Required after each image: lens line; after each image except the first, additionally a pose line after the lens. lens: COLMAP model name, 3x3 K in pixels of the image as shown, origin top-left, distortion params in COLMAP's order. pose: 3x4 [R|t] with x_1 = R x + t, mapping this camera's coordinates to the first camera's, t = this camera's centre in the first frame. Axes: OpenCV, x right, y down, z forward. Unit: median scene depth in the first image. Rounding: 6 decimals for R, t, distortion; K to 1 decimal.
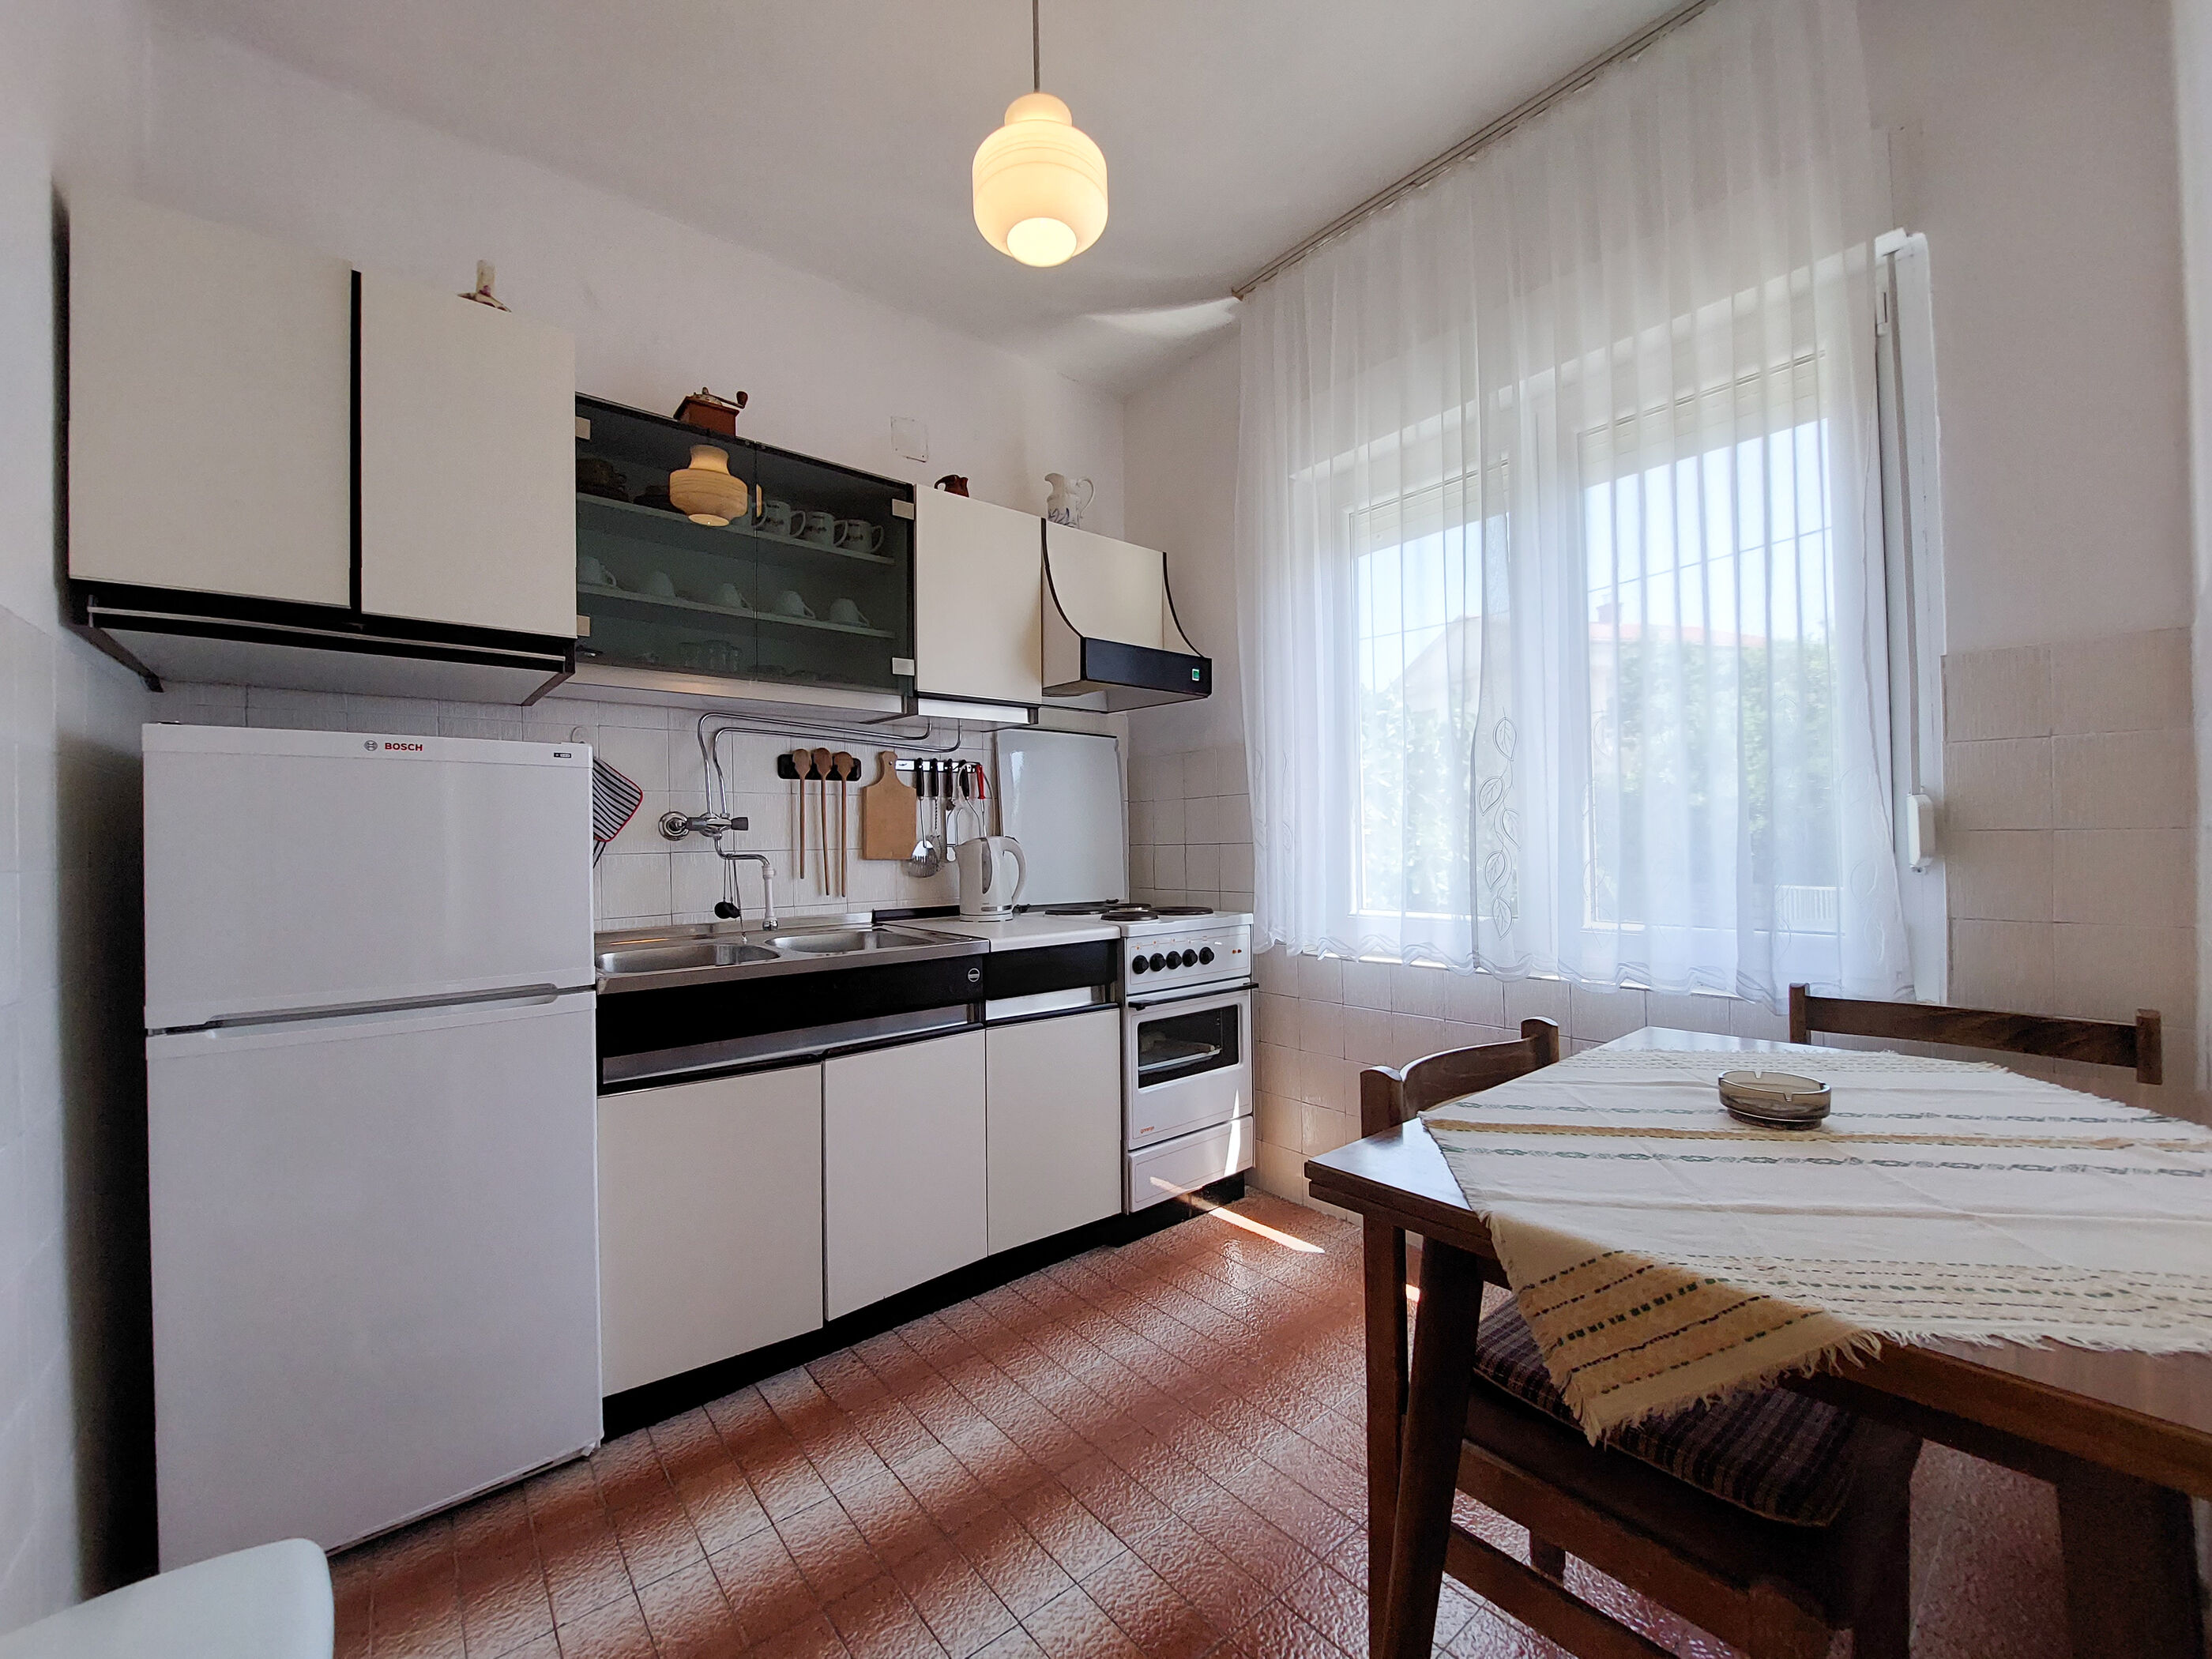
lens RADIAL K [[882.9, 0, 1103.8], [0, 882.9, 831.5], [0, 0, 1]] dist [-0.012877, -0.004929]
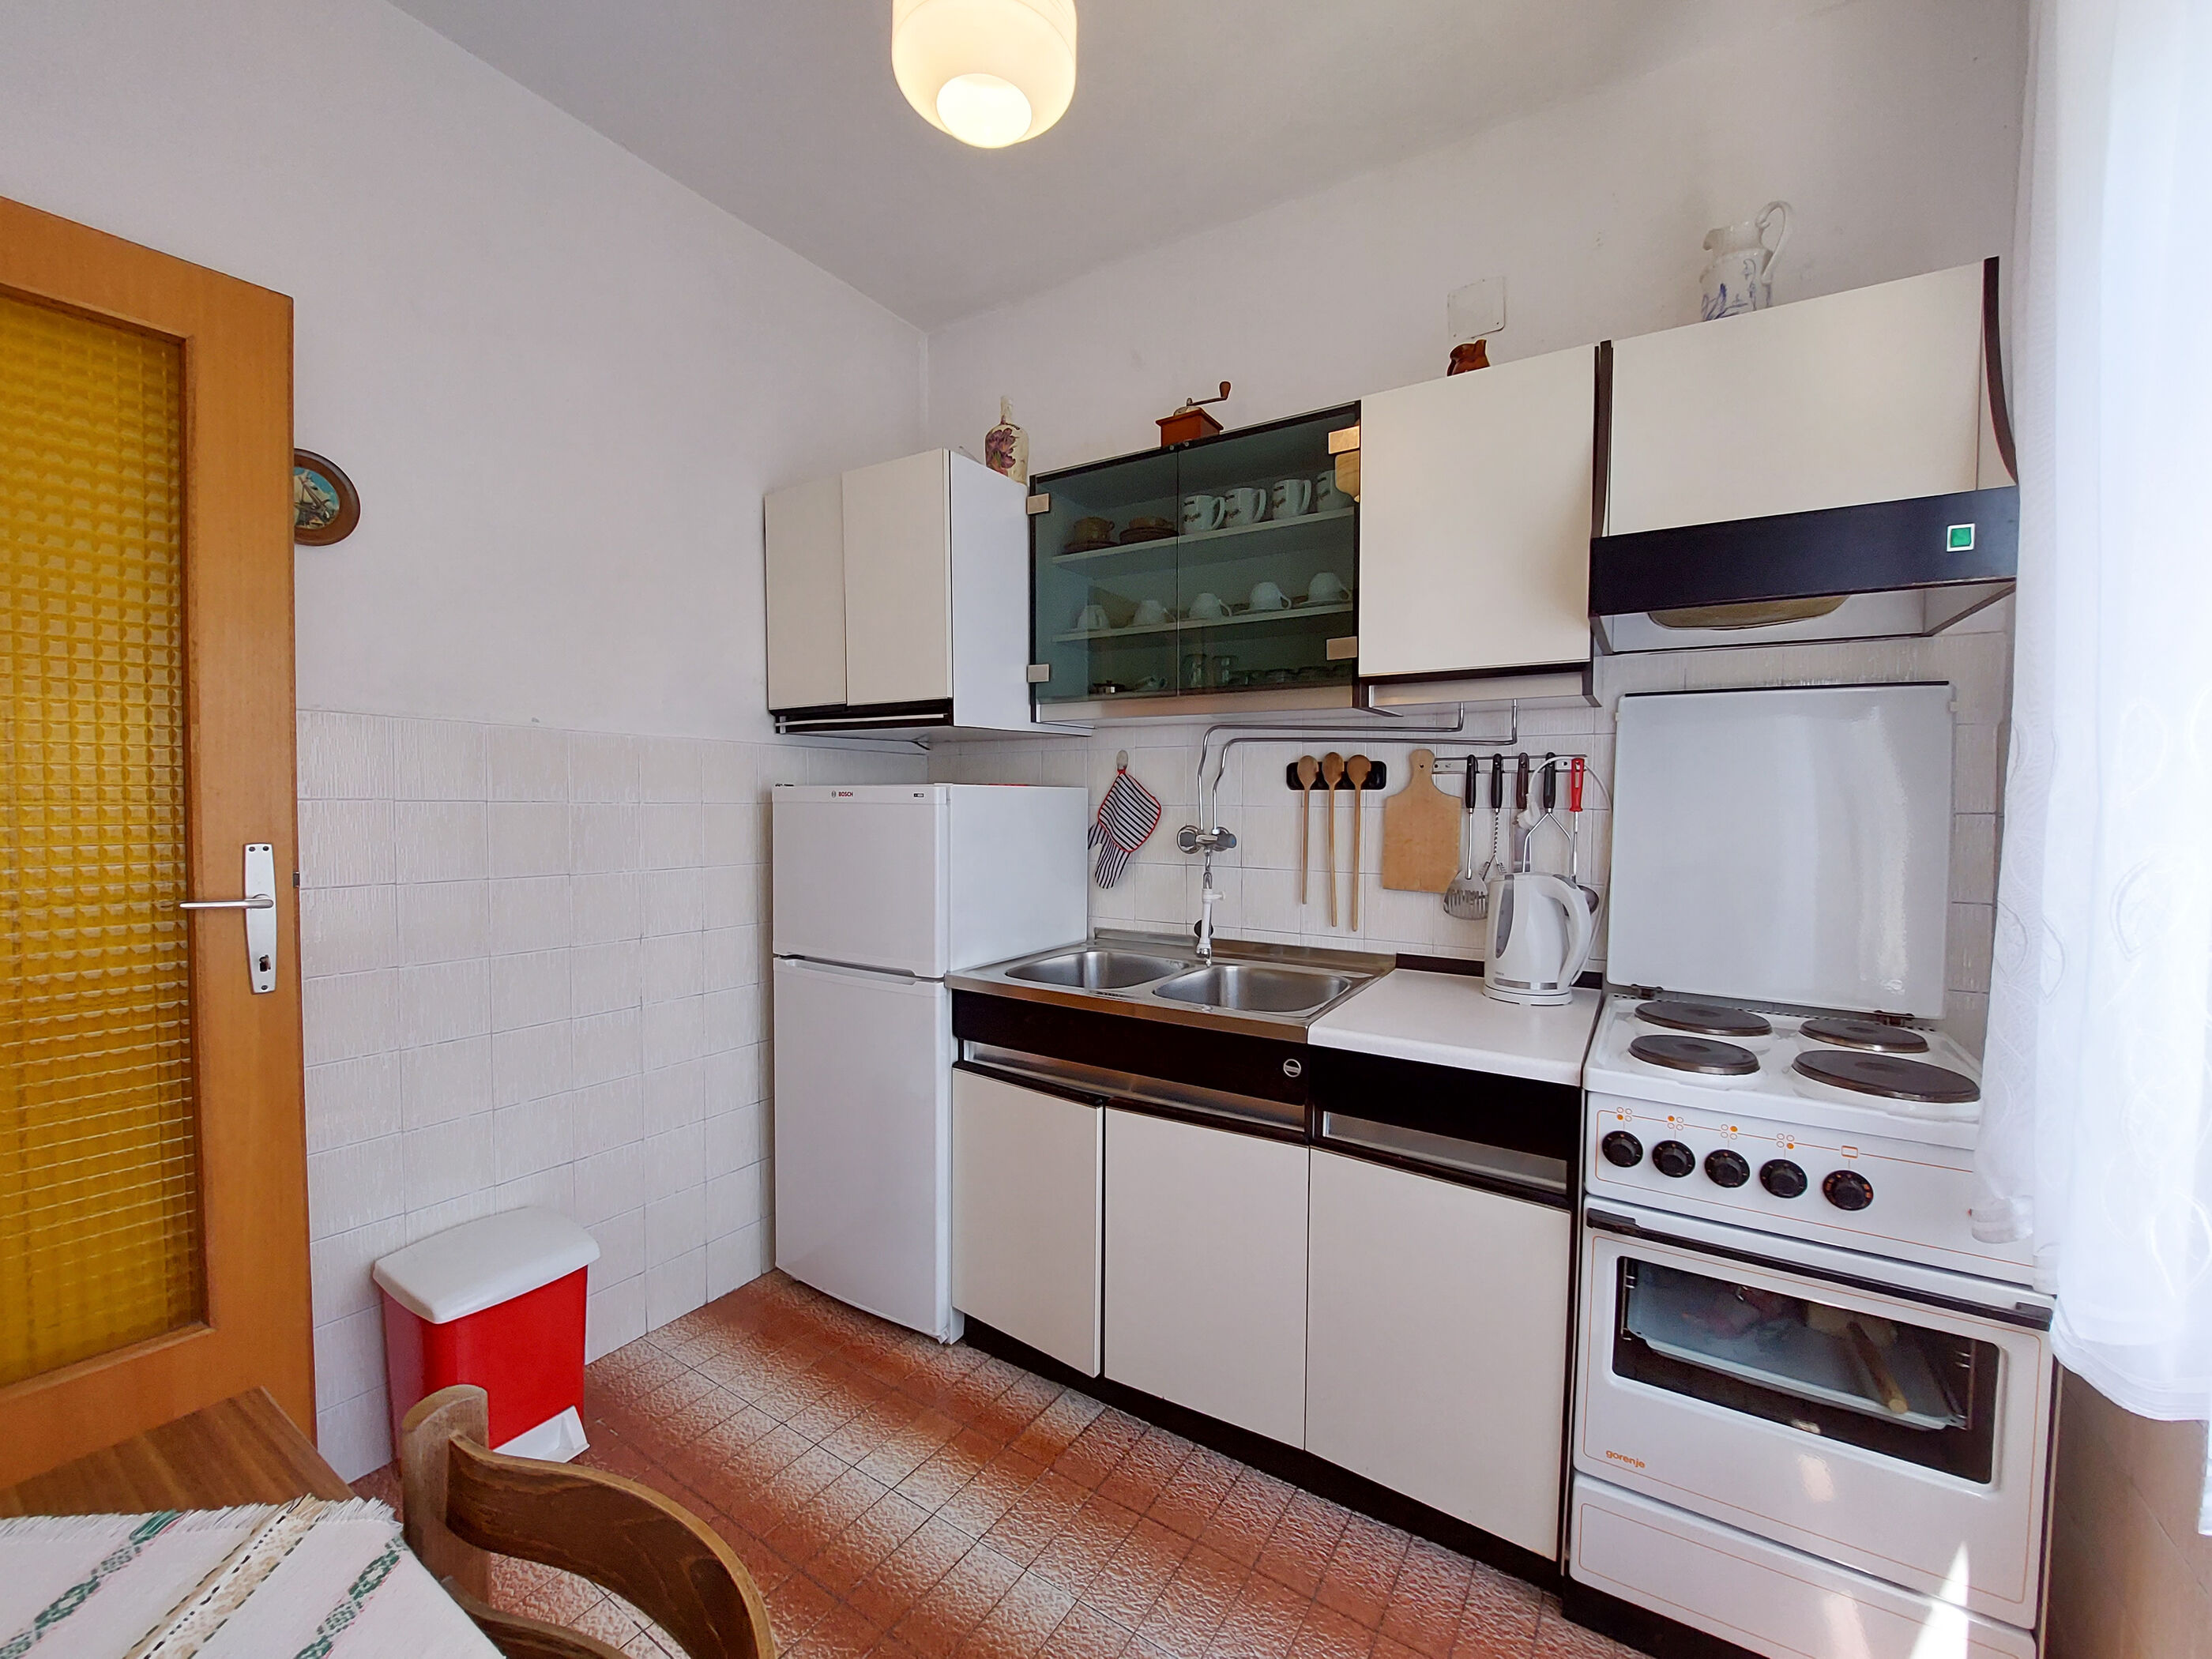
lens RADIAL K [[881.7, 0, 1084.0], [0, 881.7, 825.4], [0, 0, 1]] dist [-0.013183, -0.000665]
pose [[0.299504, 0.043031, -0.953124, 0.435359], [-0.001514, 0.999003, 0.044627, -0.064672], [0.954094, -0.011923, 0.299271, 0.542088]]
